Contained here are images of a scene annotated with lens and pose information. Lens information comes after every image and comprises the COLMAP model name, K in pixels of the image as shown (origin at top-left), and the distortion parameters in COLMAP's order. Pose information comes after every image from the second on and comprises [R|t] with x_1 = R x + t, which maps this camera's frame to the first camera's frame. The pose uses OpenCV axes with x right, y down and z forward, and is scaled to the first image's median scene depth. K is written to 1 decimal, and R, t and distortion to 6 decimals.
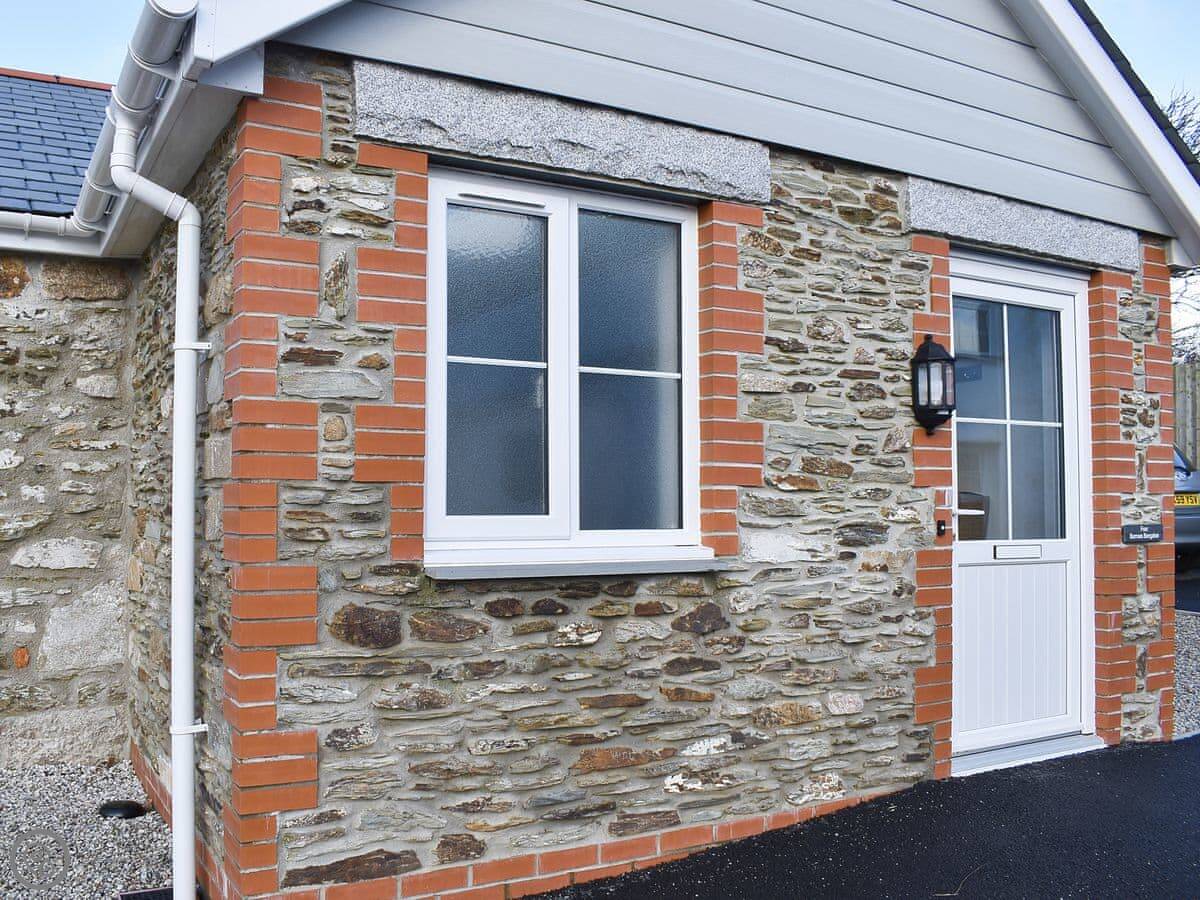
lens RADIAL K [[1105.6, 0, 600.0], [0, 1105.6, 450.0], [0, 0, 1]] dist [-0.108187, 0.009573]
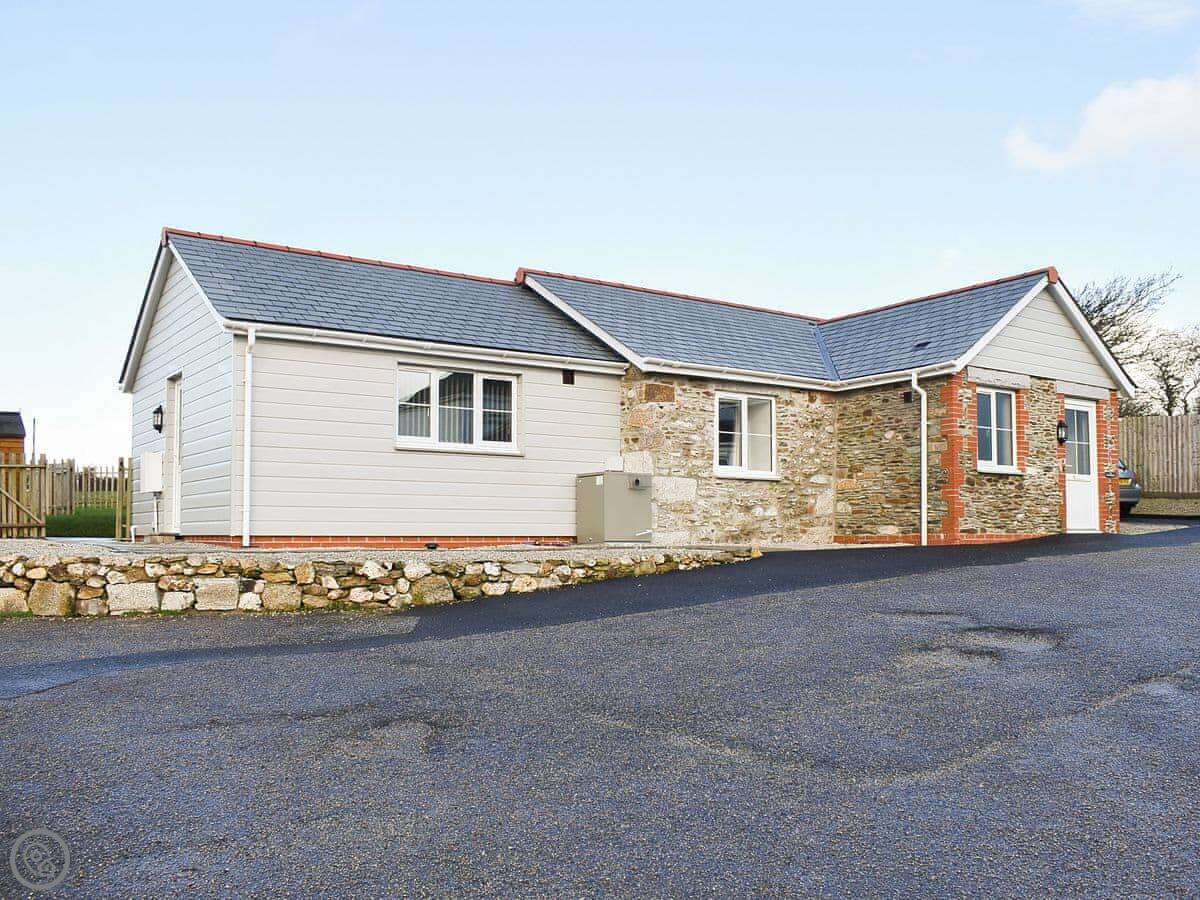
lens RADIAL K [[1105.6, 0, 600.0], [0, 1105.6, 450.0], [0, 0, 1]] dist [-0.108187, 0.009573]
pose [[0.997075, 0.008789, 0.075918, -1.740024], [-0.006708, 0.999596, -0.027626, 0.129043], [-0.076131, 0.027036, 0.996731, -2.915456]]
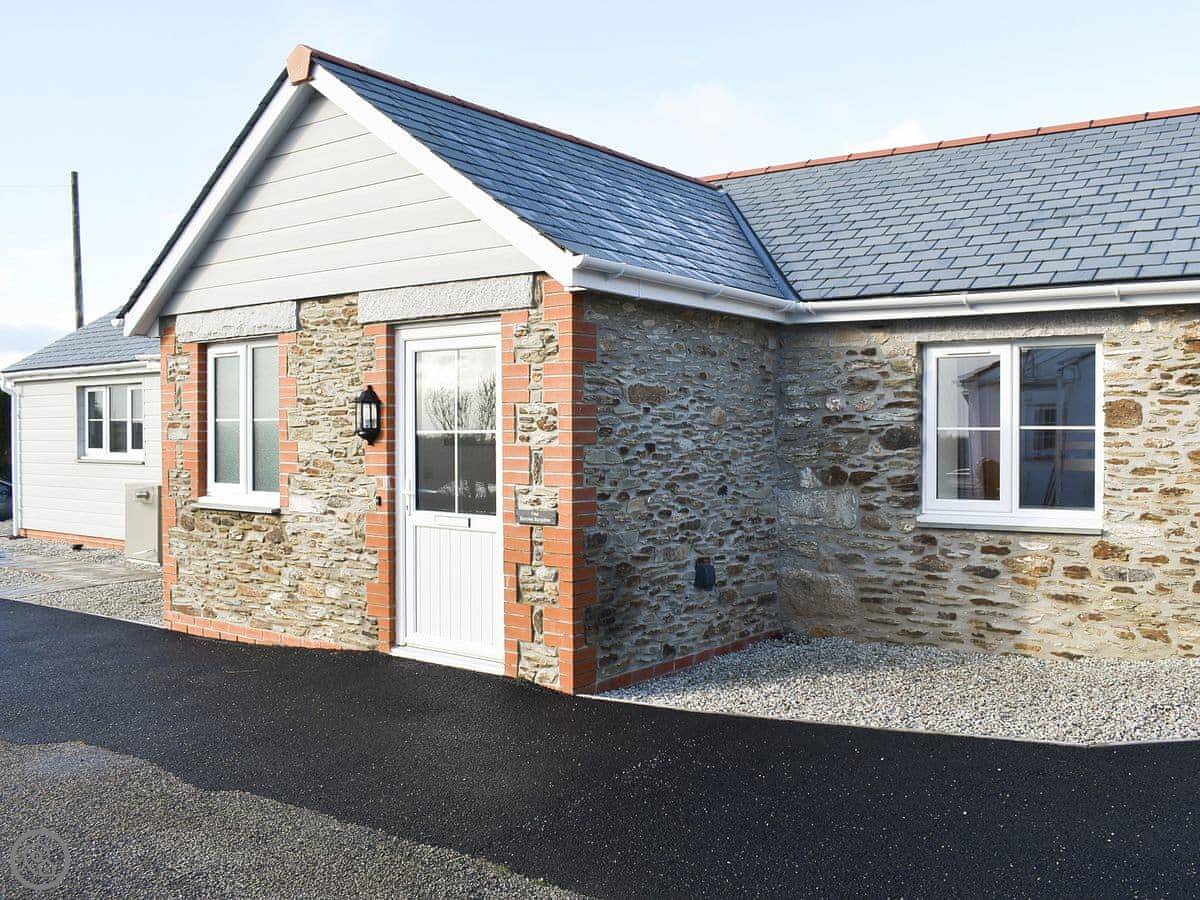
lens RADIAL K [[1105.6, 0, 600.0], [0, 1105.6, 450.0], [0, 0, 1]] dist [-0.108187, 0.009573]
pose [[0.390194, 0.004256, -0.920723, 2.091933], [0.036212, 0.999145, 0.019965, -0.028416], [0.920020, -0.041131, 0.389706, 0.699441]]
